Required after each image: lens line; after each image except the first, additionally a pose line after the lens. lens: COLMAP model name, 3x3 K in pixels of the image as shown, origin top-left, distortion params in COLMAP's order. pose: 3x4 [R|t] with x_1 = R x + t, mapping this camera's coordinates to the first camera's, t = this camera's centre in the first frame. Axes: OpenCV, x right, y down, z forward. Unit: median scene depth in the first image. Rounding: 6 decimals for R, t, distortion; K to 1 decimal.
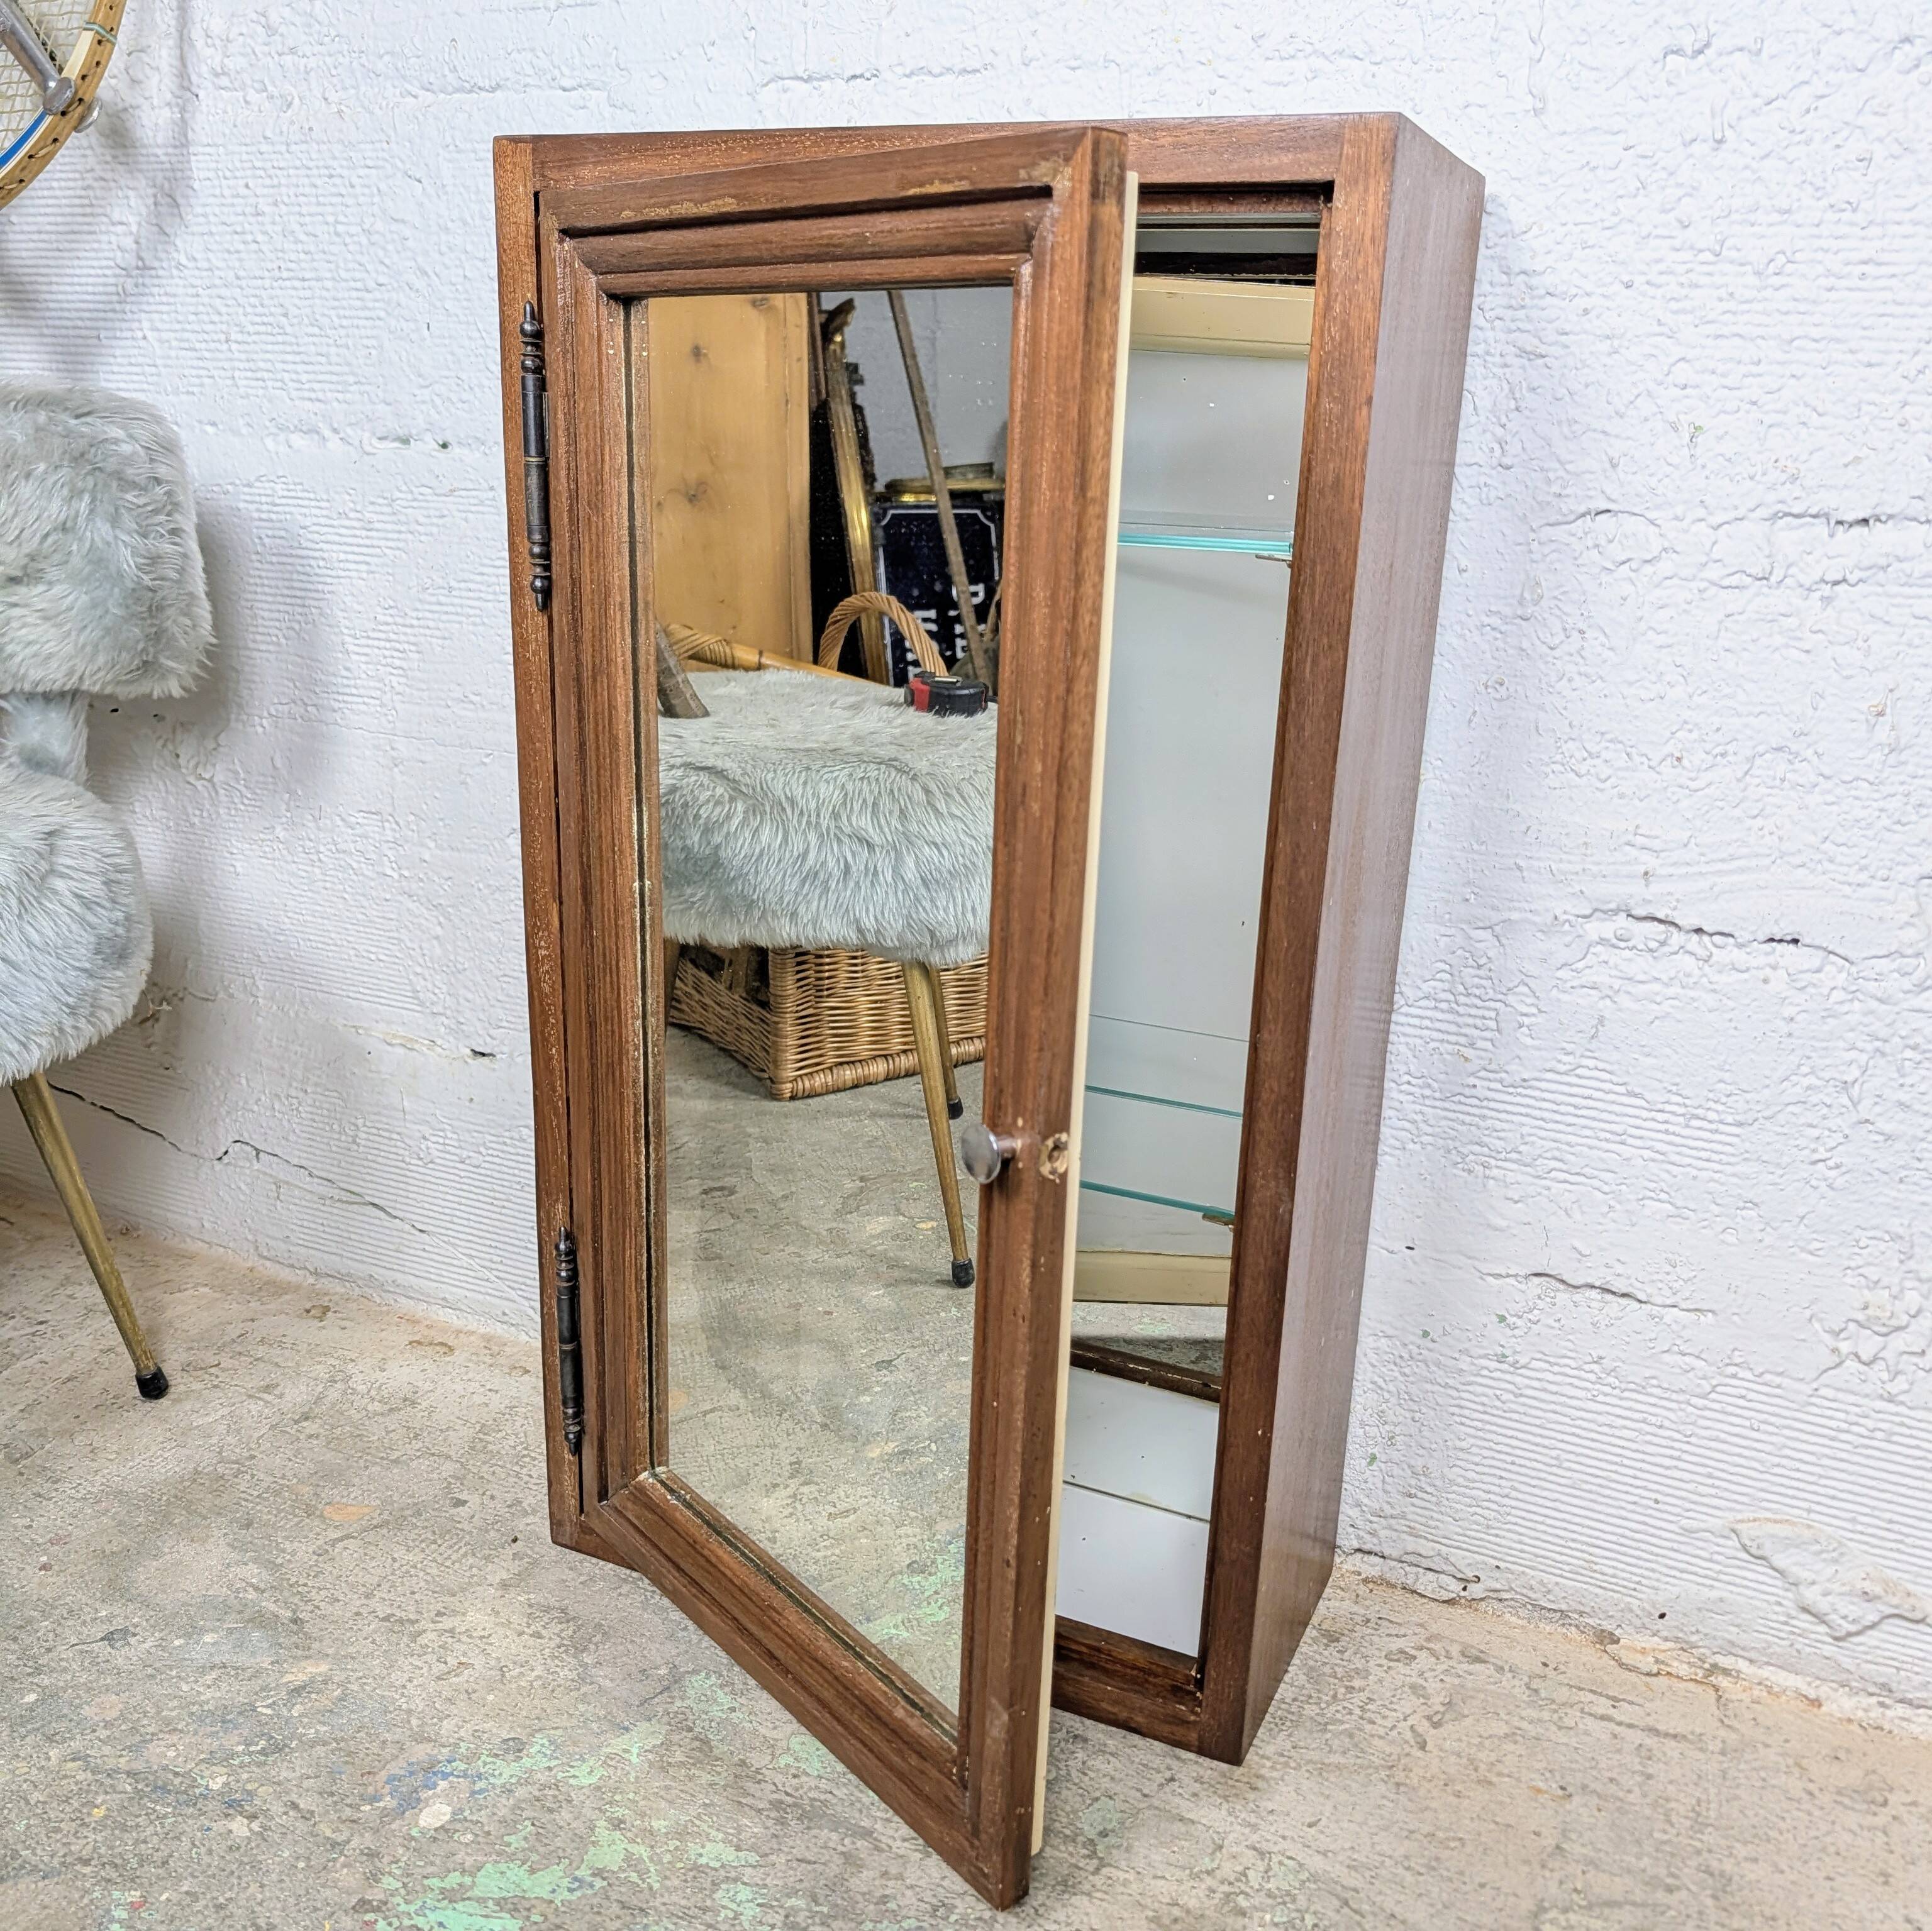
lens RADIAL K [[1835.3, 0, 996.3], [0, 1835.3, 1025.3], [0, 0, 1]] dist [0.001403, 0.004050]
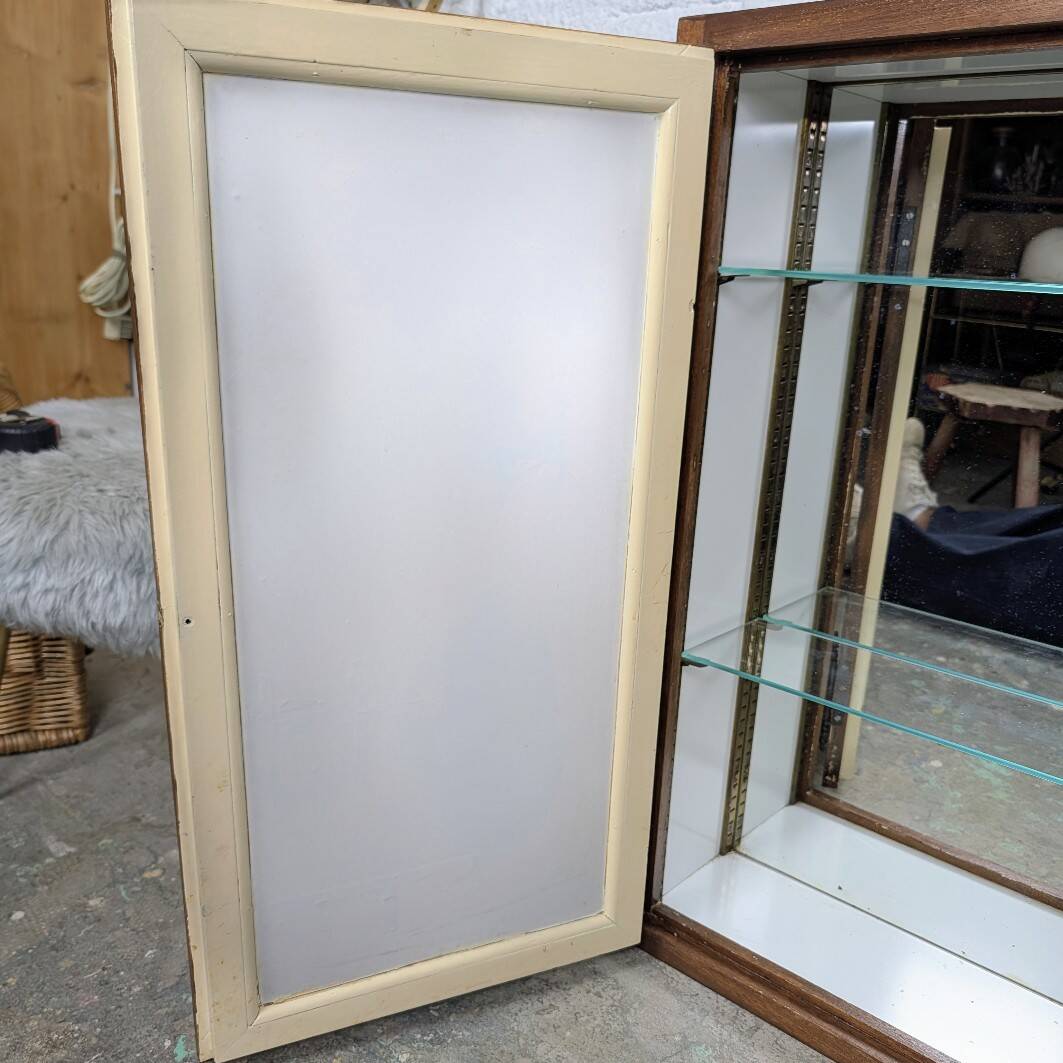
lens RADIAL K [[1028.9, 0, 550.4], [0, 1028.9, 596.8], [0, 0, 1]] dist [0.004520, 0.005785]
pose [[0.954976, 0.100101, -0.279285, -0.080496], [-0.098901, 0.994927, 0.018424, -0.017510], [0.279712, 0.010027, 0.960032, 0.147953]]
